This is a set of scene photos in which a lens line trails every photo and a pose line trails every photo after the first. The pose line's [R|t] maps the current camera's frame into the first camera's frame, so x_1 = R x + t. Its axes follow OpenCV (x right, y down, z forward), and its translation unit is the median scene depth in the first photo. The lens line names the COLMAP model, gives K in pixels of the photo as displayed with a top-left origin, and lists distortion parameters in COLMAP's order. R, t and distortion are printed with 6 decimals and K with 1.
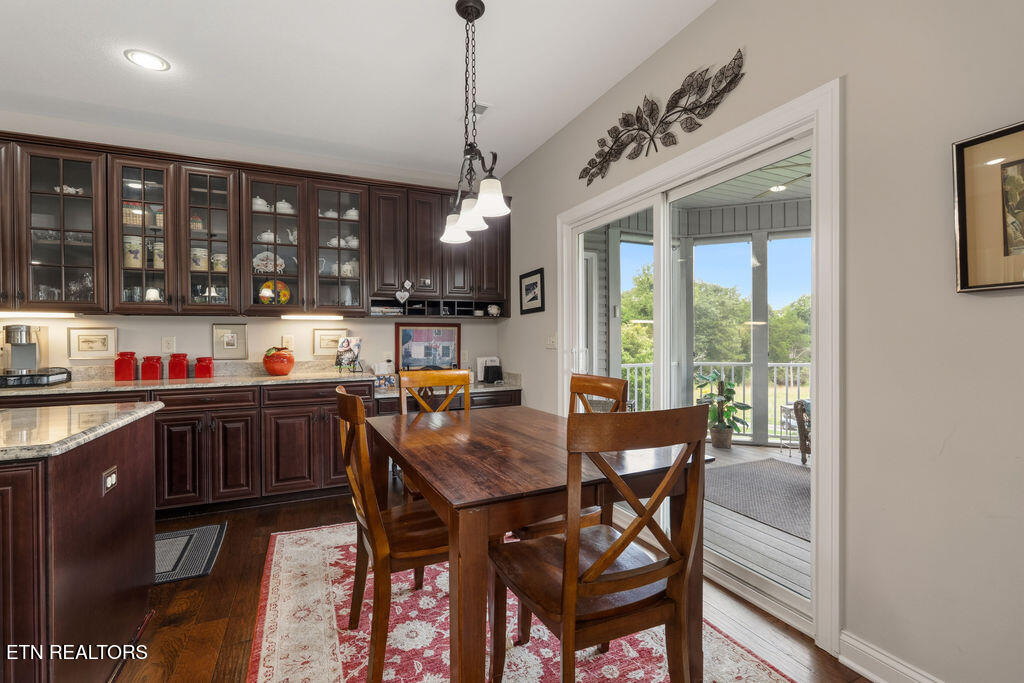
lens RADIAL K [[452.1, 0, 511.4], [0, 452.1, 342.4], [0, 0, 1]] dist [-0.001183, 0.000033]
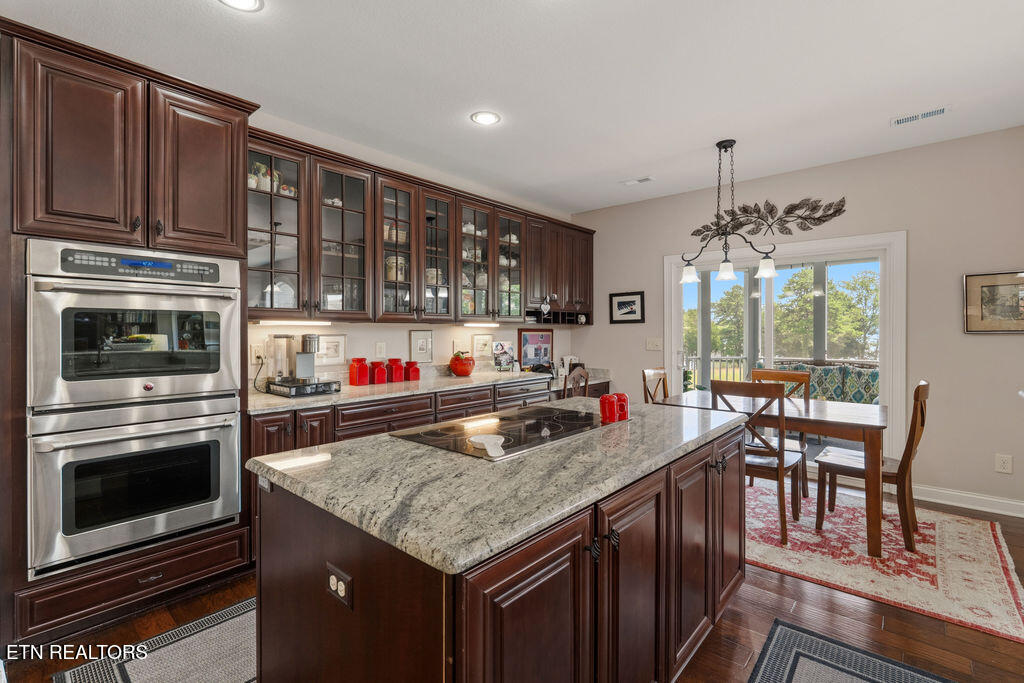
lens RADIAL K [[452.1, 0, 534.2], [0, 452.1, 334.1], [0, 0, 1]] dist [-0.001183, 0.000033]
pose [[0.910705, 0.007109, 0.412996, -0.852469], [-0.006644, 0.999975, -0.002564, -0.031723], [-0.413004, -0.000409, 0.910729, -0.116660]]
